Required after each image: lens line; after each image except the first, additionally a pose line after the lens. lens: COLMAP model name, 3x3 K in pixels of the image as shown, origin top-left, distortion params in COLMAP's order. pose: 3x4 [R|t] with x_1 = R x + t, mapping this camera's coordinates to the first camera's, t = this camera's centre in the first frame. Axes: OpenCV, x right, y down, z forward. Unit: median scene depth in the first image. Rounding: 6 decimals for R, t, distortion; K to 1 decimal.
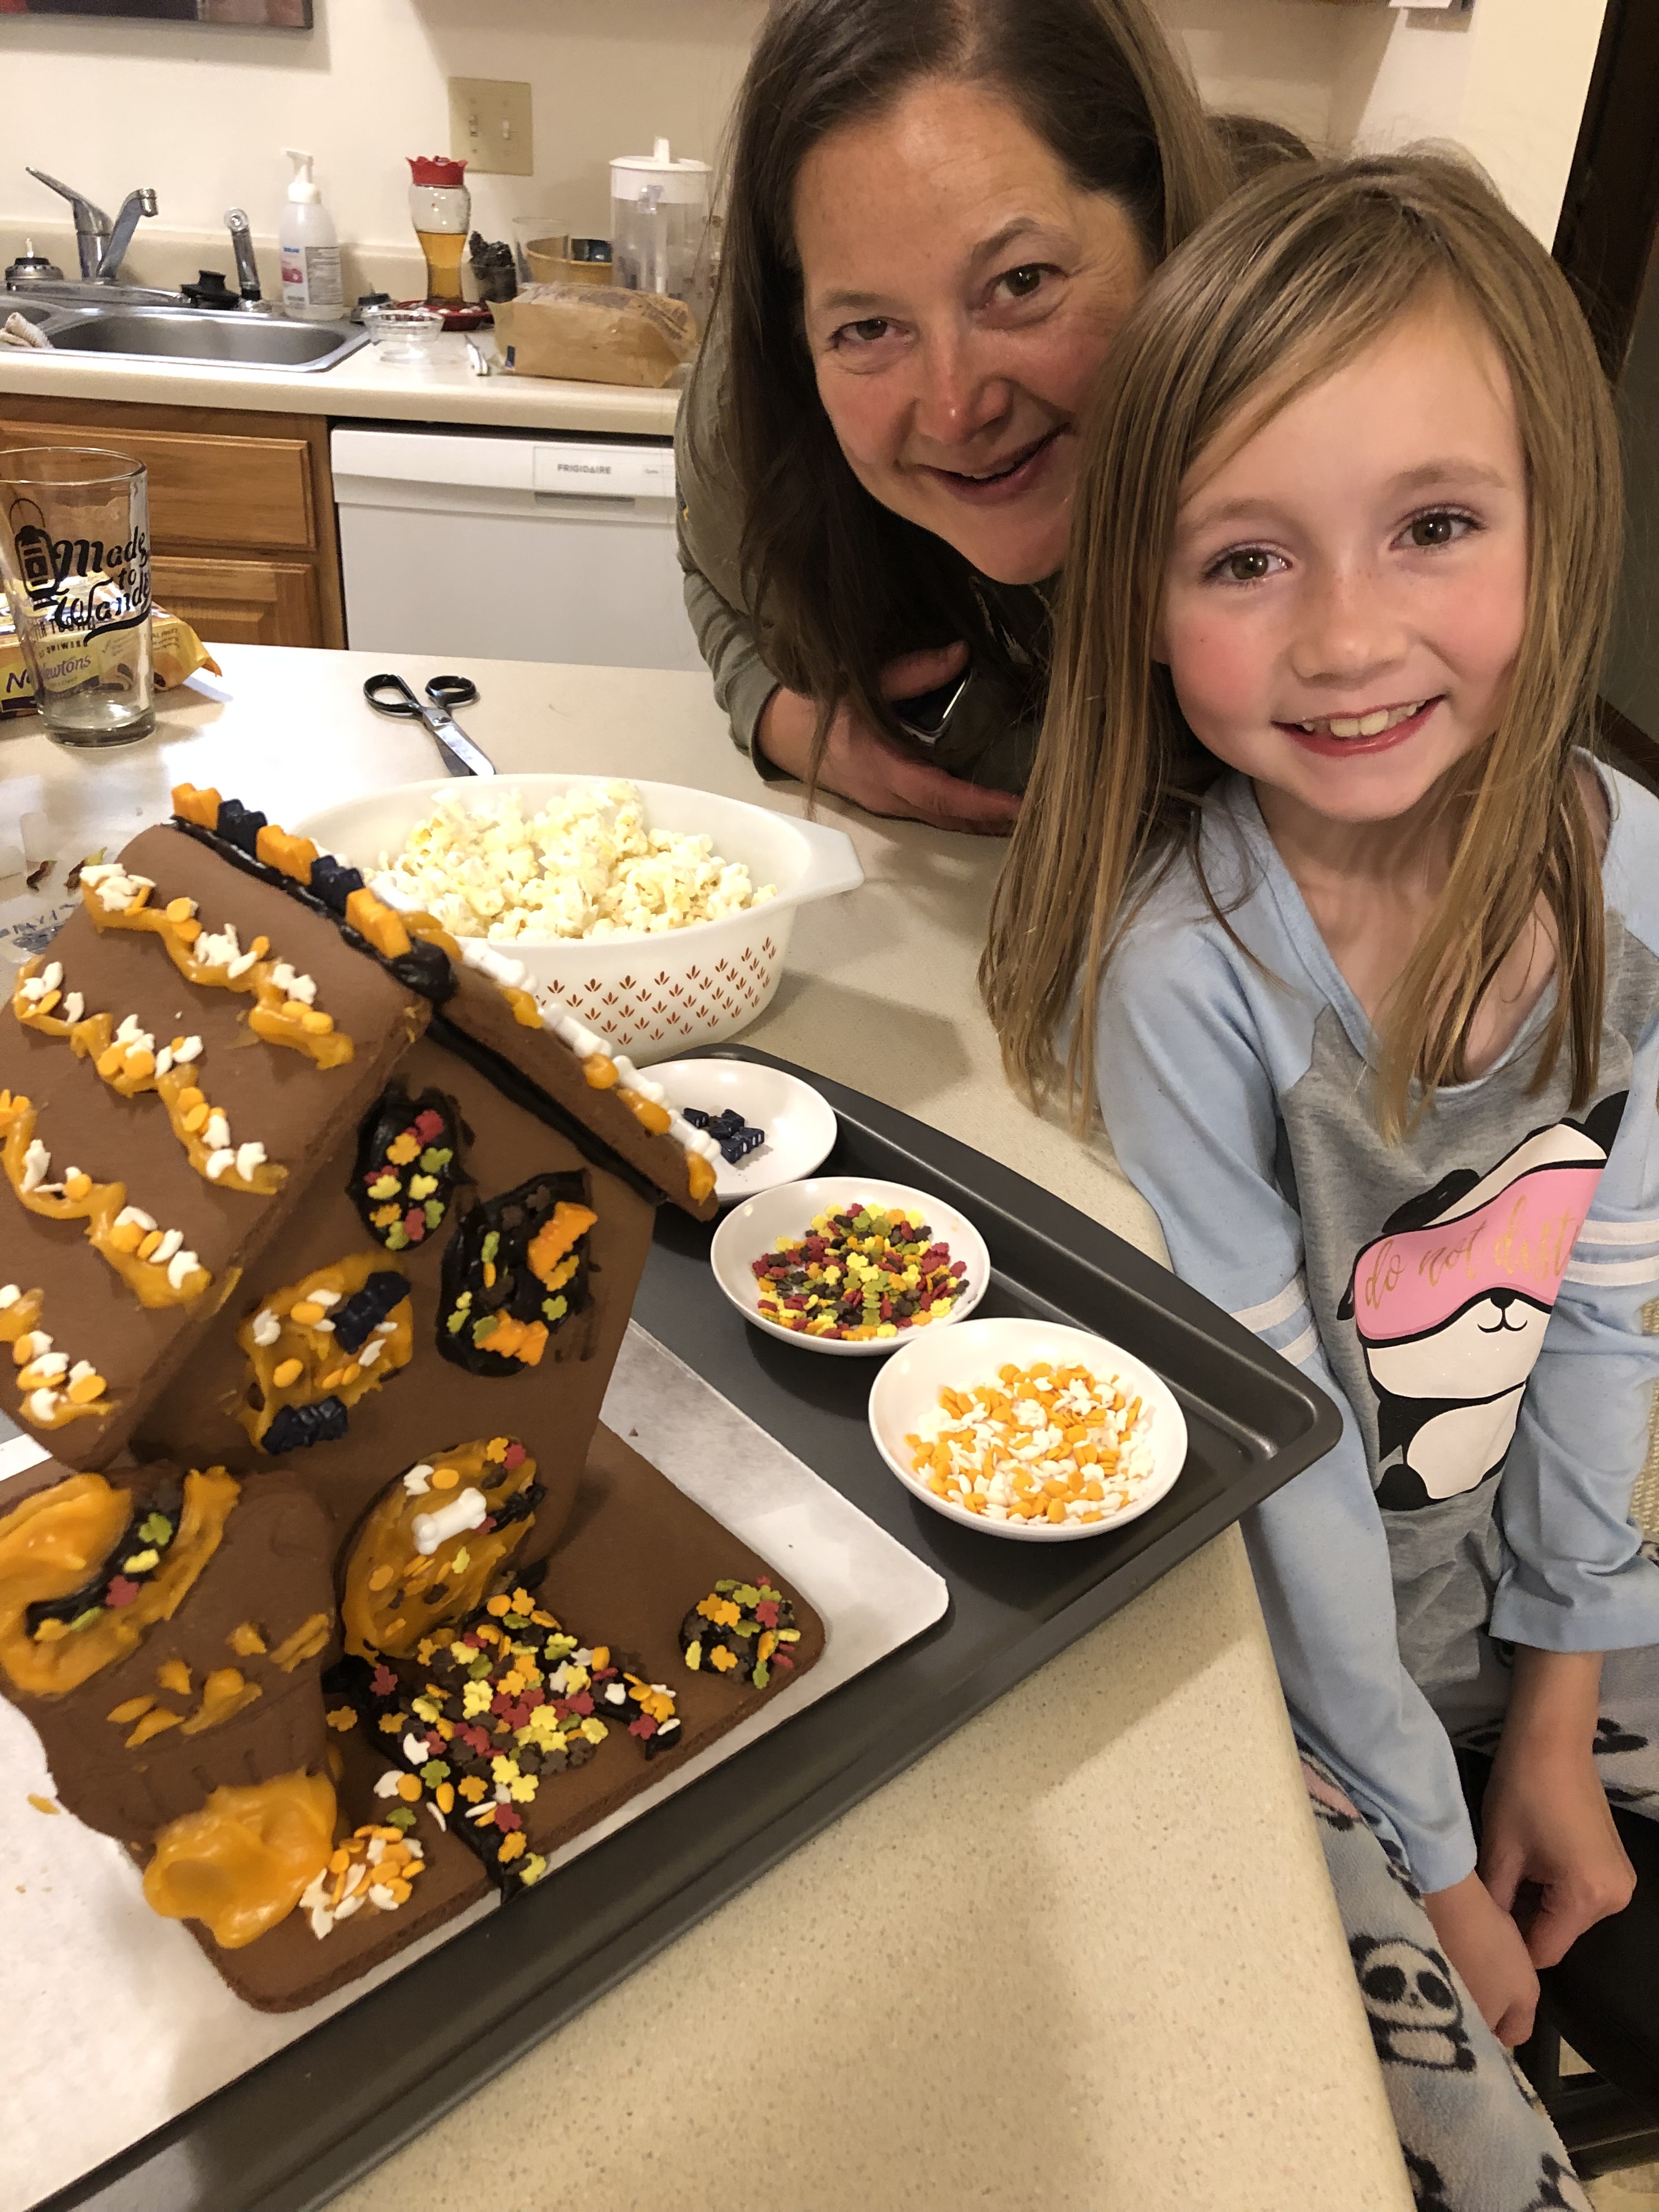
lens RADIAL K [[1784.7, 0, 830.9], [0, 1784.7, 1113.7], [0, 0, 1]] dist [0.007648, 0.011269]
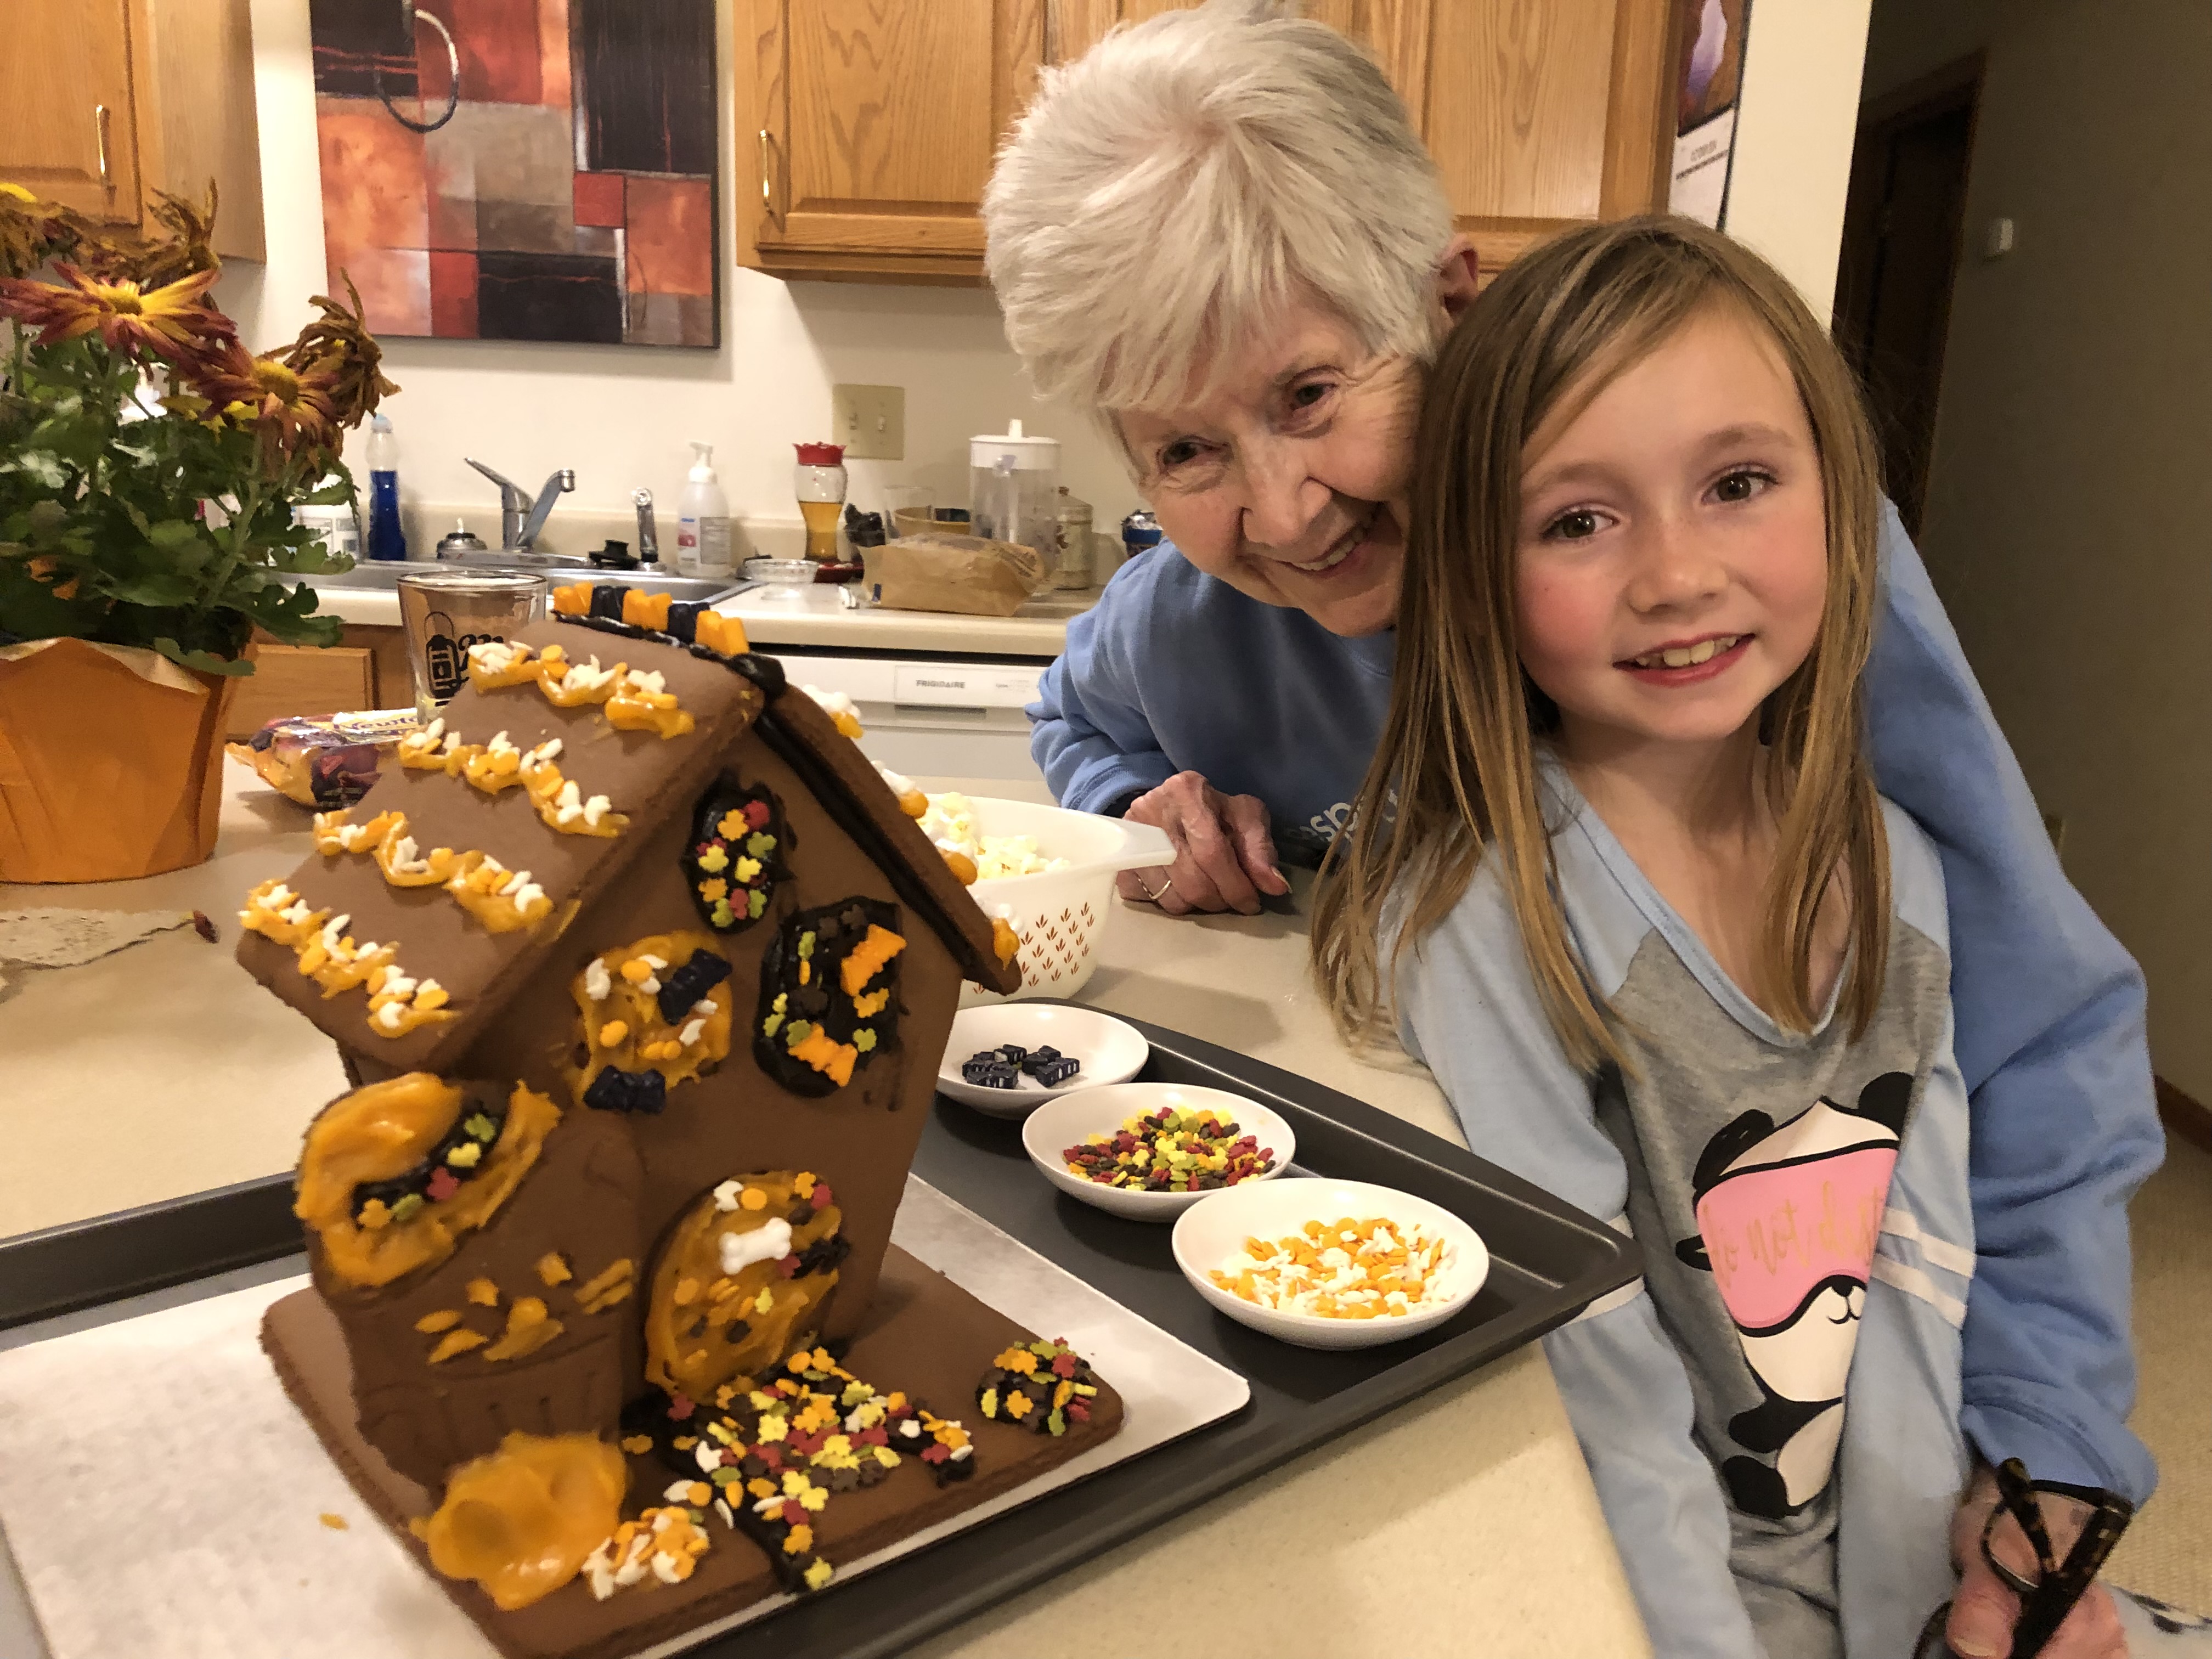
lens RADIAL K [[1784.7, 0, 1111.6], [0, 1784.7, 848.9], [0, 0, 1]] dist [0.007648, 0.011269]
pose [[0.999269, -0.011062, -0.036587, 0.031828], [-0.000060, 0.956748, -0.290917, 0.301937], [0.038222, 0.290707, 0.956048, -0.043867]]
